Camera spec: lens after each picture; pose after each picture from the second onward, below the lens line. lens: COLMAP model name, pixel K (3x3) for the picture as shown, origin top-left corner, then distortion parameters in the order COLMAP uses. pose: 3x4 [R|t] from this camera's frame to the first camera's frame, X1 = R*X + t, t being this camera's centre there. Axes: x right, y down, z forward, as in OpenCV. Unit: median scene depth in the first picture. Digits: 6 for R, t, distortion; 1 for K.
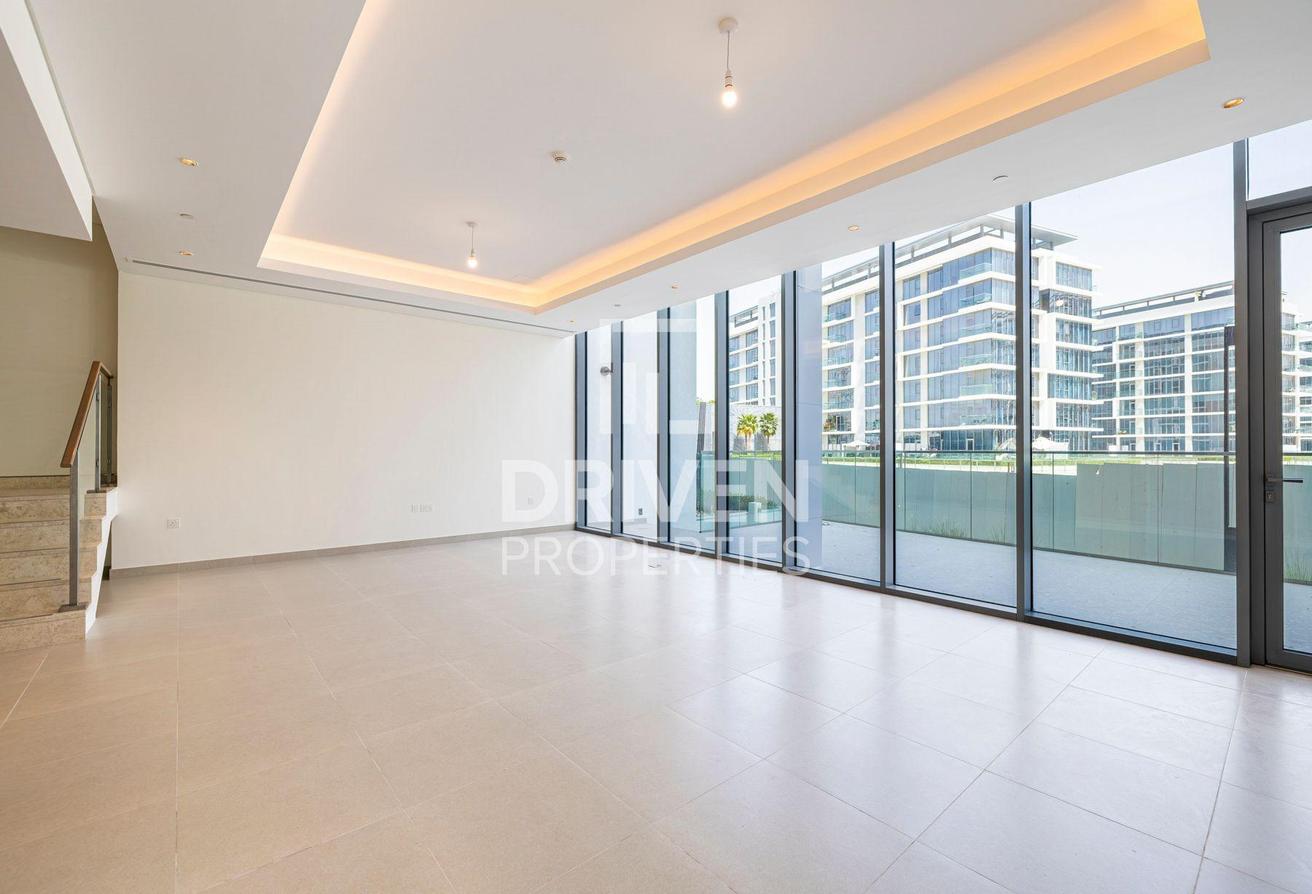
lens RADIAL K [[552.4, 0, 649.0], [0, 552.4, 445.7], [0, 0, 1]] dist [0.003124, -0.000511]
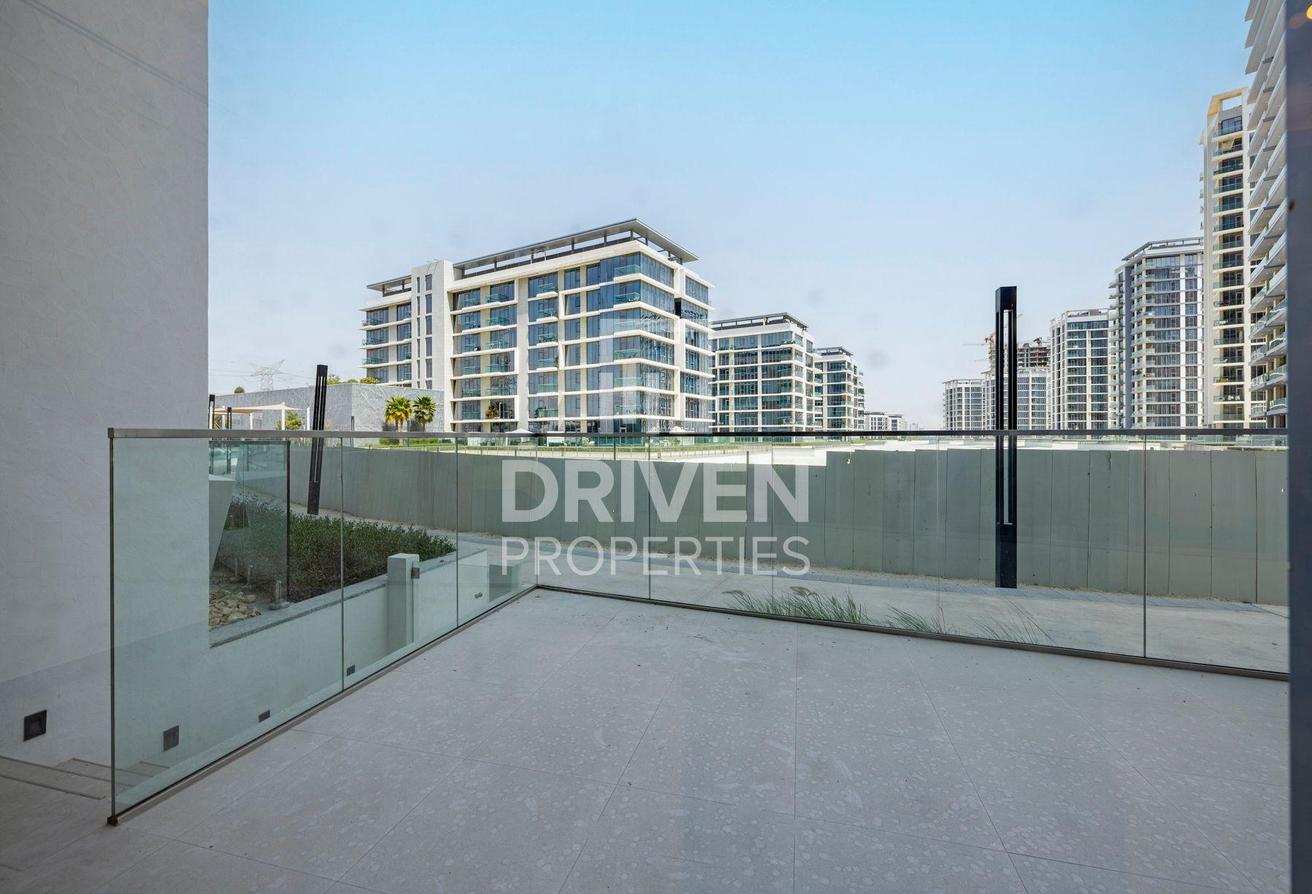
lens RADIAL K [[552.4, 0, 645.0], [0, 552.4, 433.9], [0, 0, 1]] dist [0.003124, -0.000511]
pose [[0.828391, 0.000828, 0.560150, 0.014628], [0.000166, 0.999998, -0.001725, 0.001572], [-0.560151, 0.001522, 0.828389, 0.073623]]
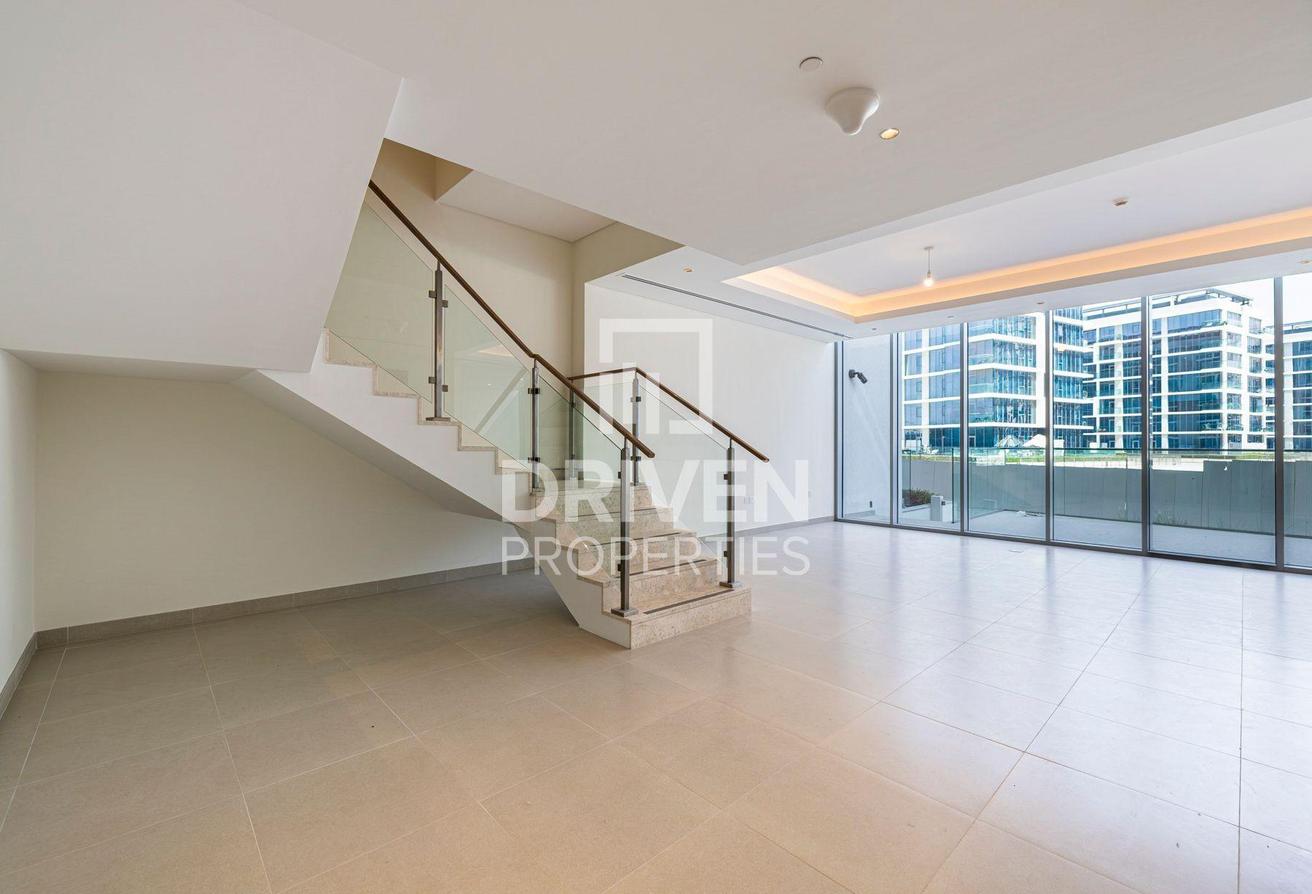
lens RADIAL K [[552.4, 0, 645.8], [0, 552.4, 441.4], [0, 0, 1]] dist [0.003124, -0.000511]
pose [[0.999136, 0.003163, 0.041437, -0.056264], [-0.003157, 0.999995, -0.000201, -0.000136], [-0.041438, 0.000070, 0.999141, -0.006778]]
